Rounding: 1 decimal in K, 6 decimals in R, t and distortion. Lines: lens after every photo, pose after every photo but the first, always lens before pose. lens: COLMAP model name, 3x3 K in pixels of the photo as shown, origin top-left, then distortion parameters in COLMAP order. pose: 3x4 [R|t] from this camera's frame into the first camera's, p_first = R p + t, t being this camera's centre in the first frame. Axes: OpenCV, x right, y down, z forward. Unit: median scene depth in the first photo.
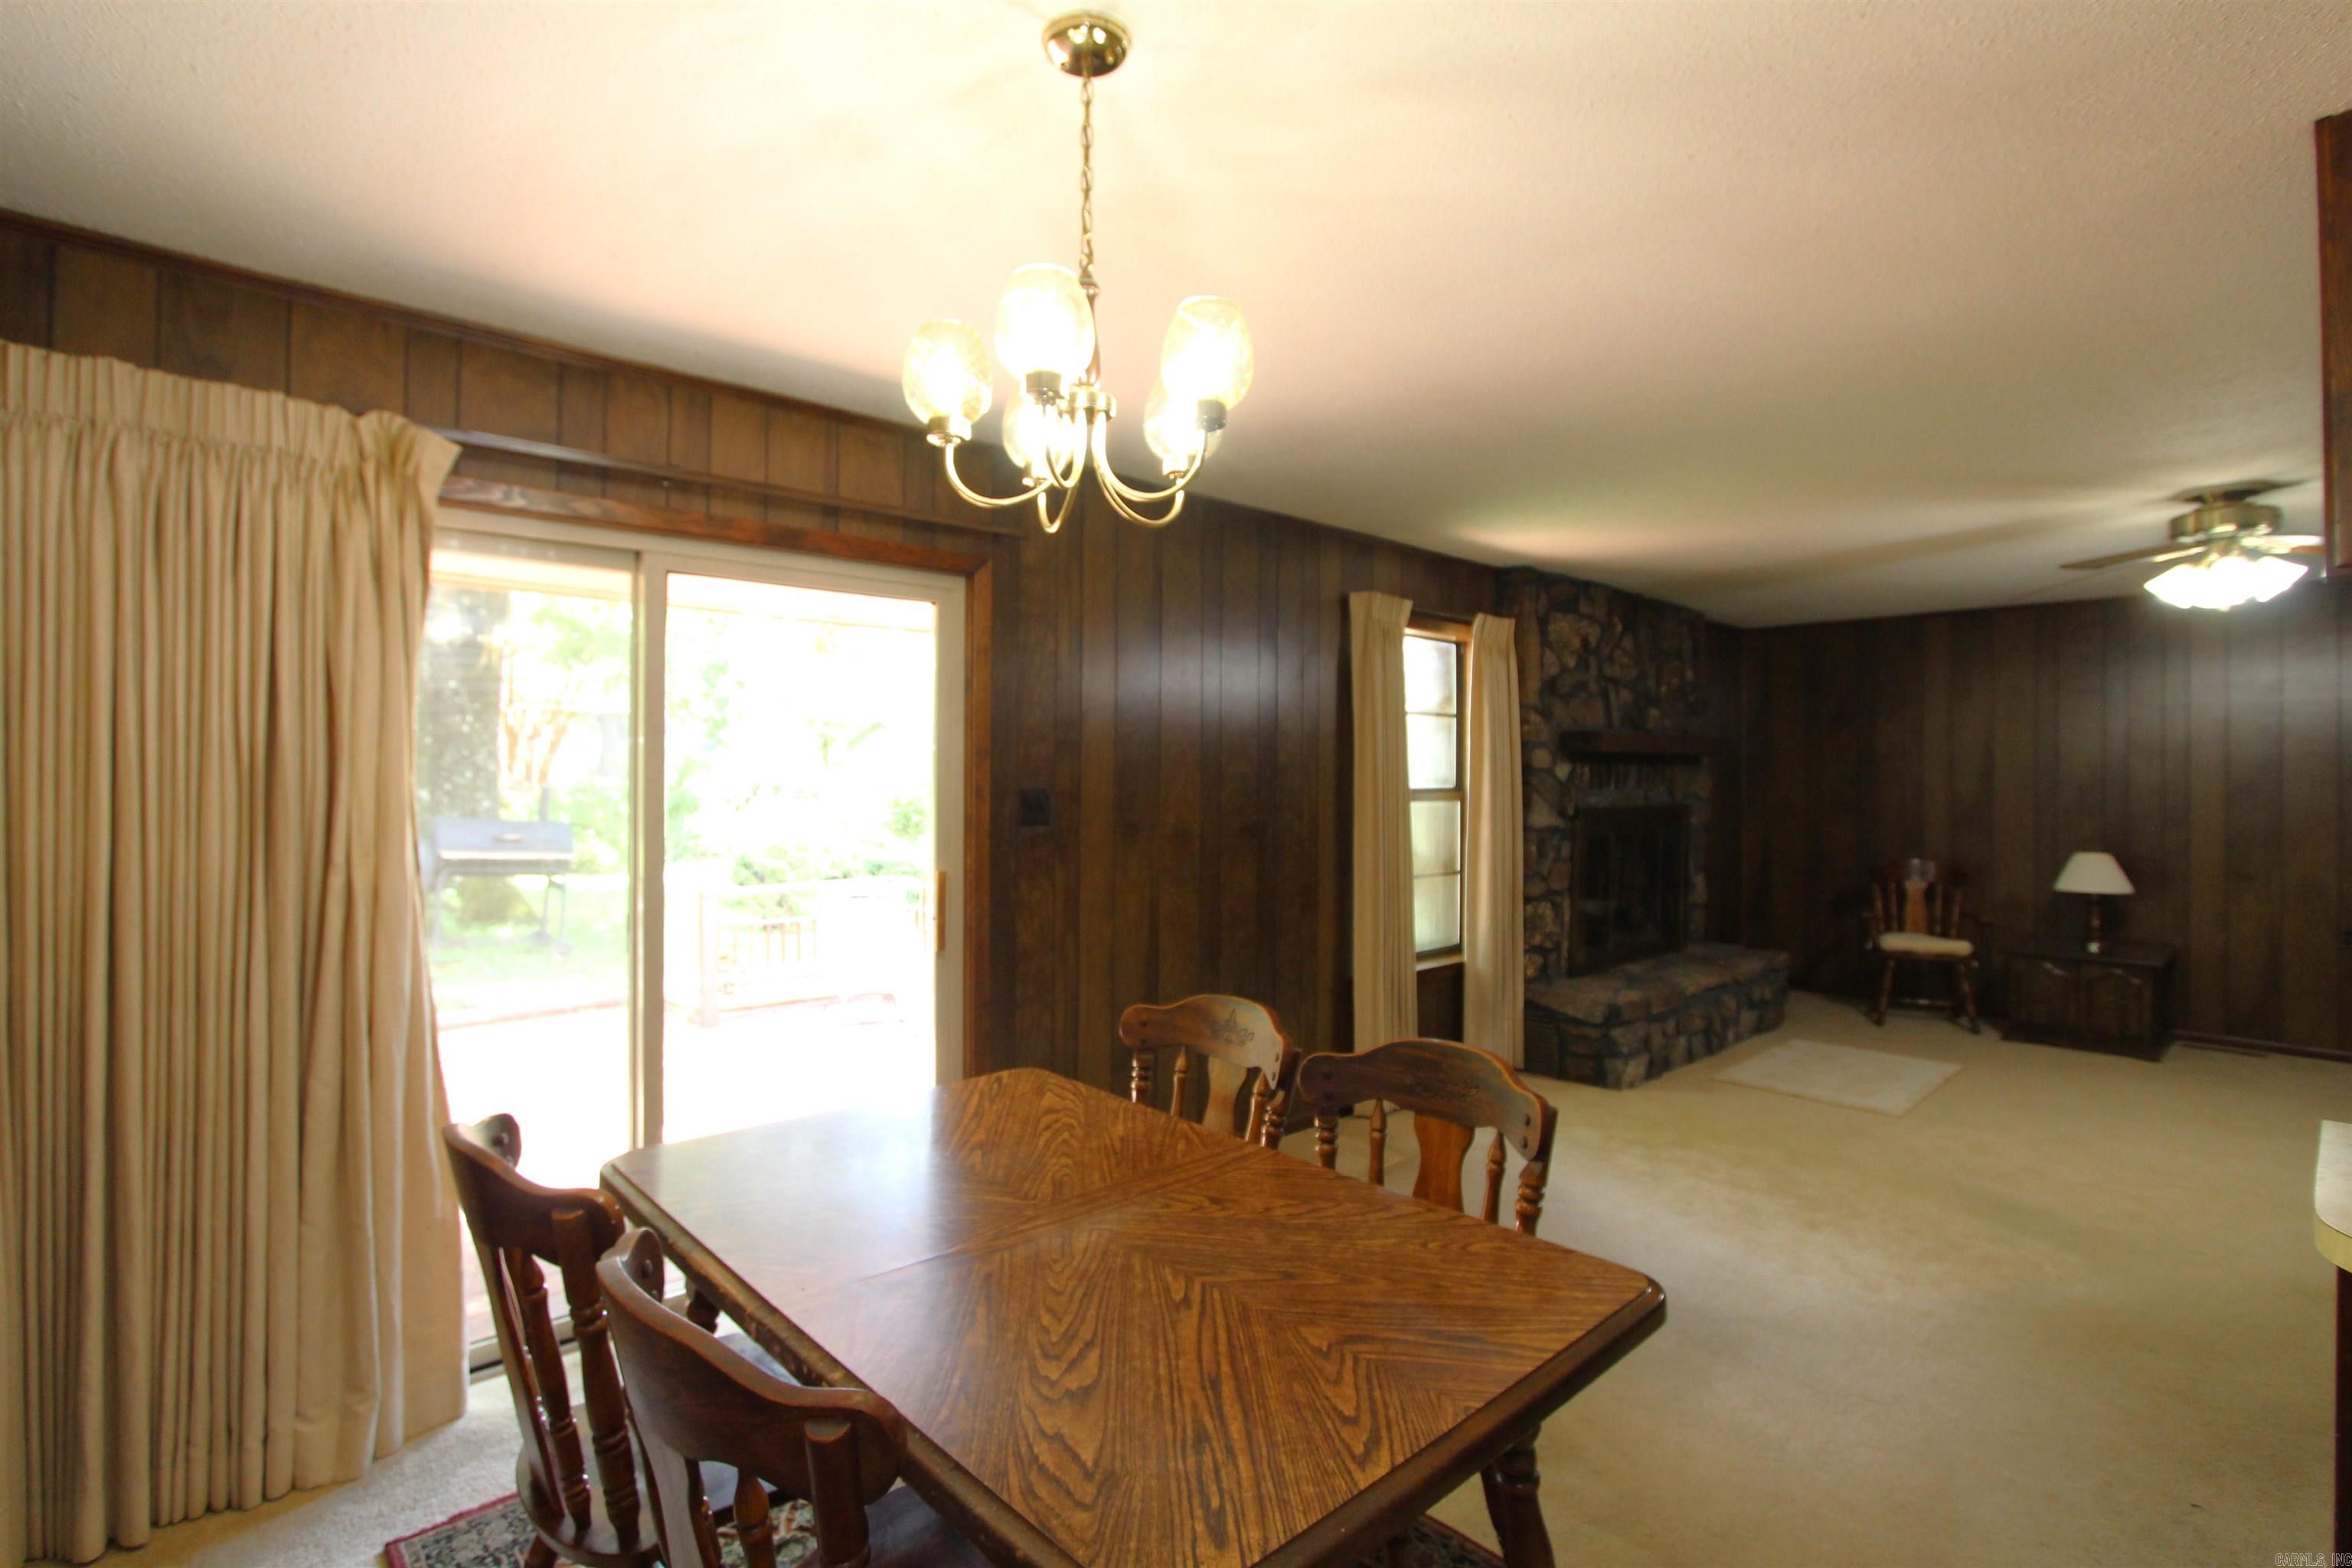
lens RADIAL K [[1114.5, 0, 1160.1], [0, 1114.5, 773.6], [0, 0, 1]] dist [-0.010189, 0.000563]
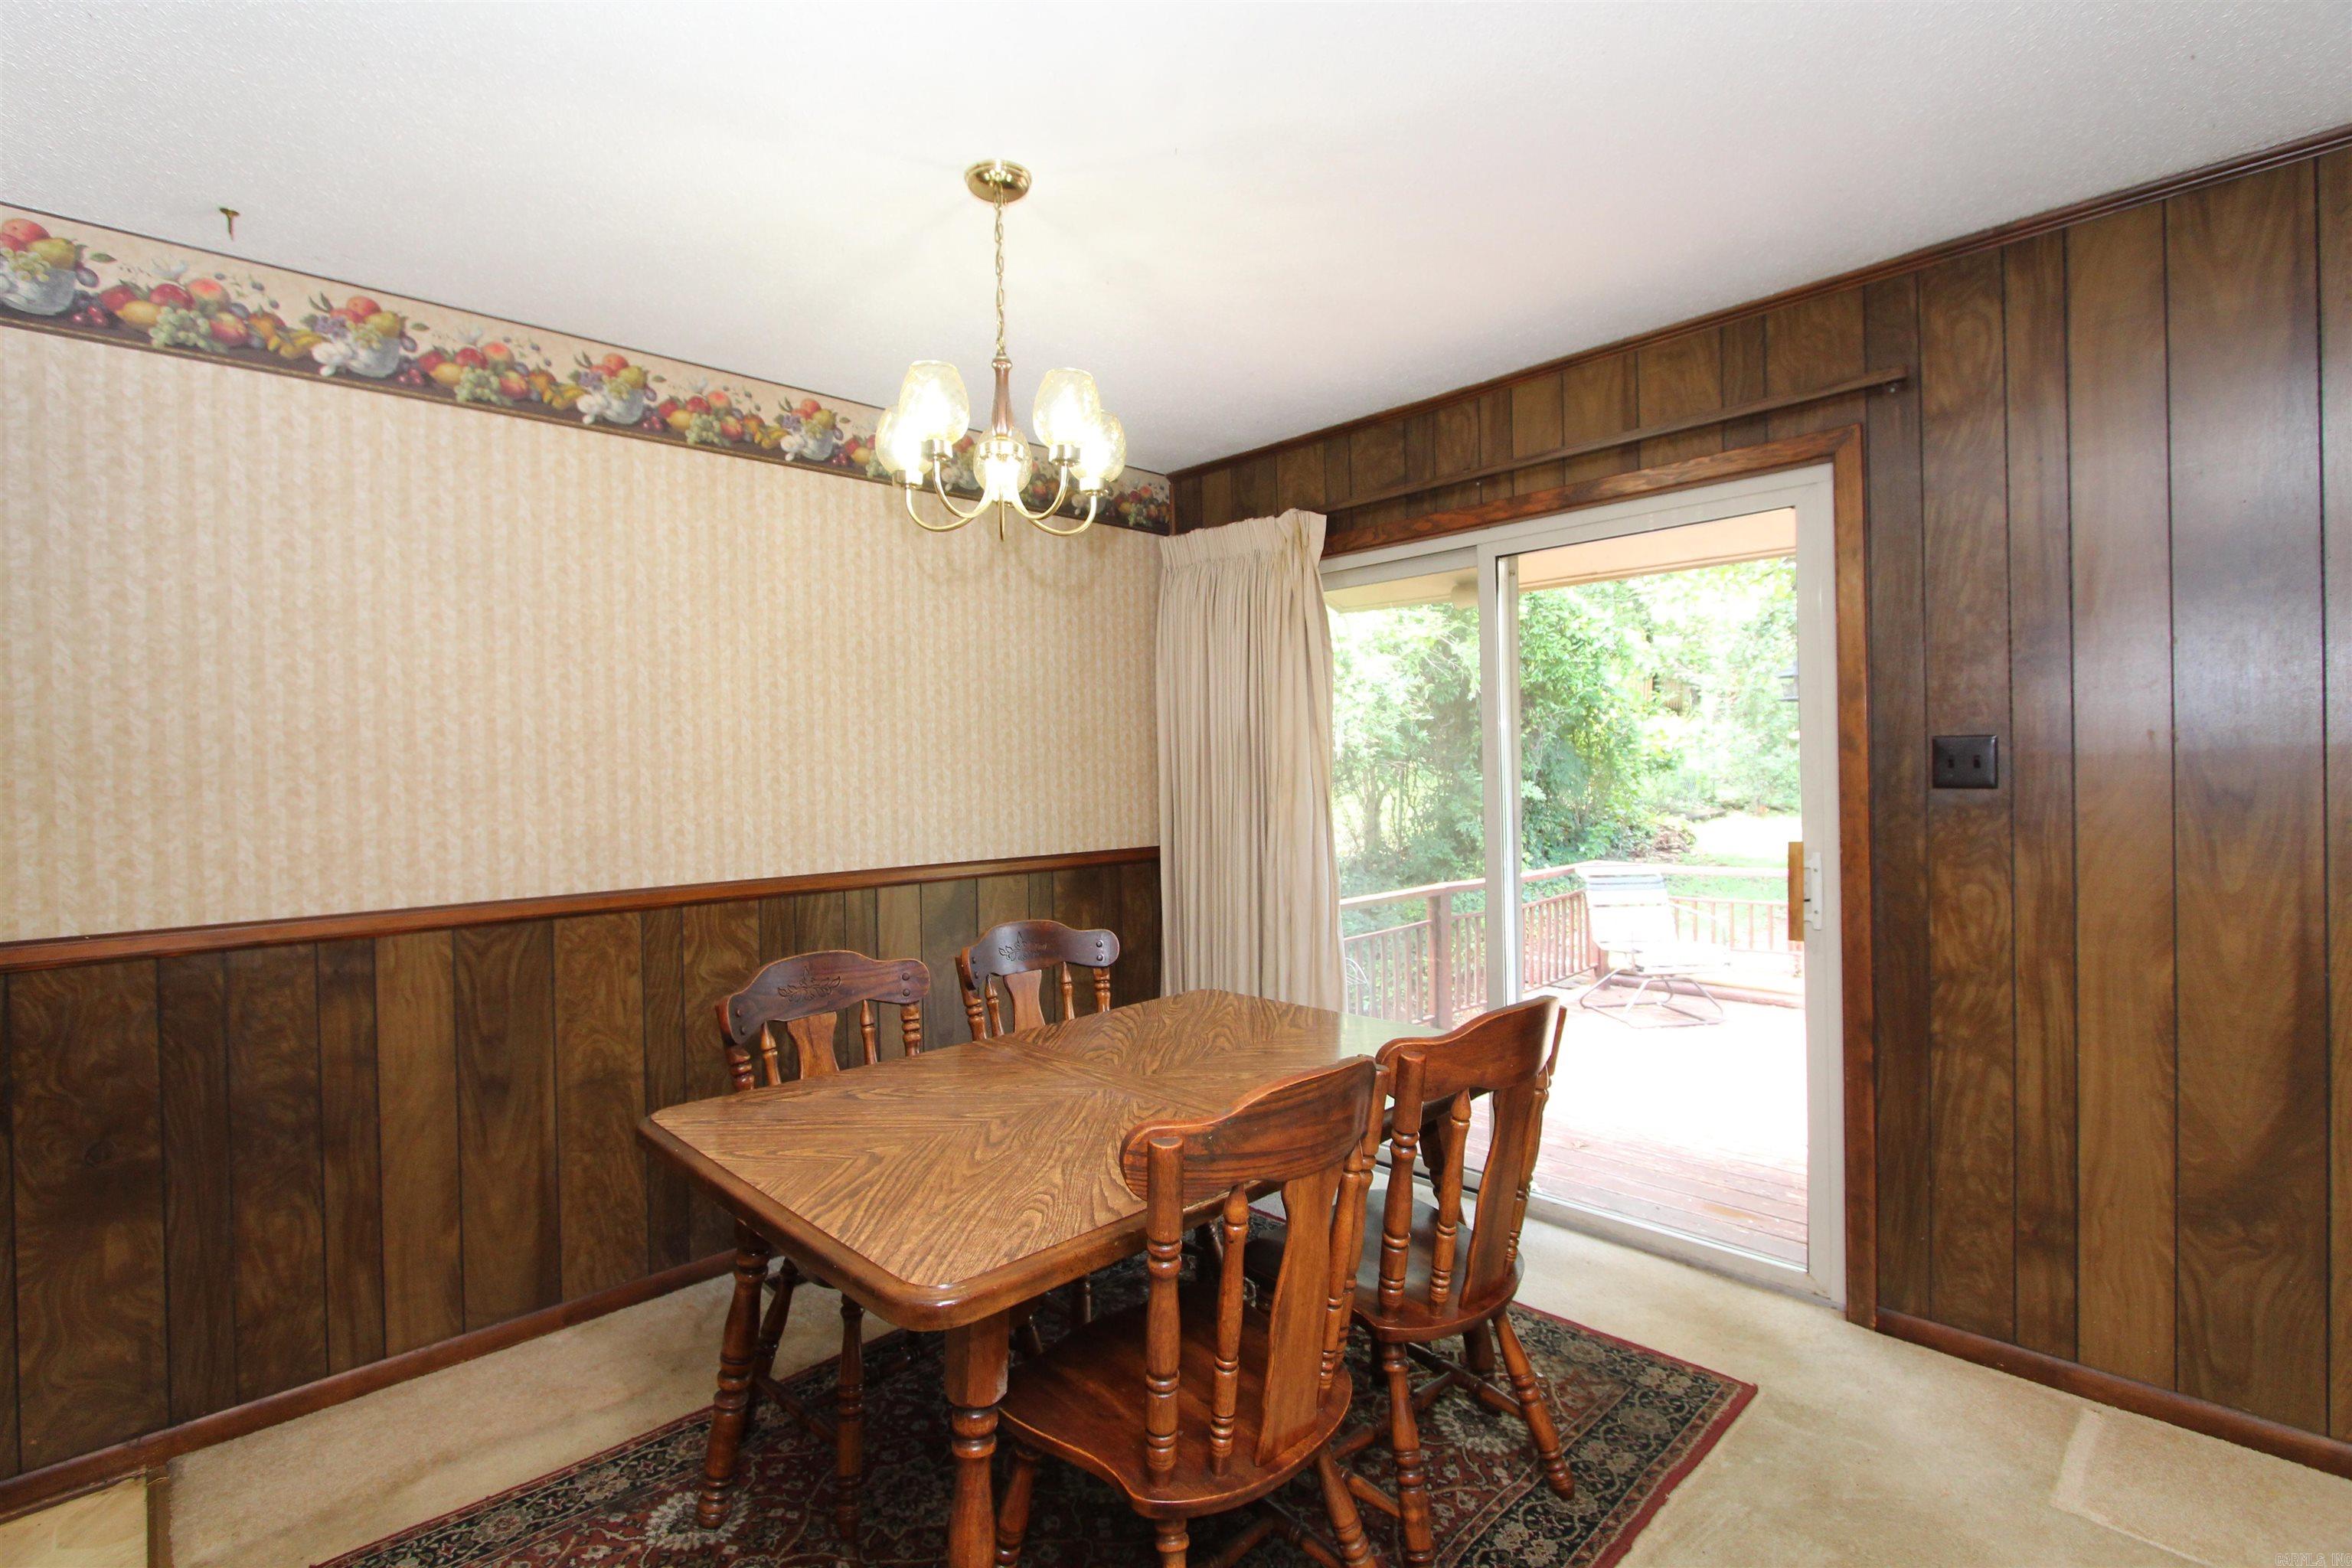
lens RADIAL K [[1114.5, 0, 1160.1], [0, 1114.5, 773.6], [0, 0, 1]] dist [-0.010189, 0.000563]
pose [[0.012018, 0.003693, -0.999921, 0.554739], [0.021350, 0.999764, 0.003949, 0.024607], [0.999700, -0.021396, 0.011936, 0.501414]]
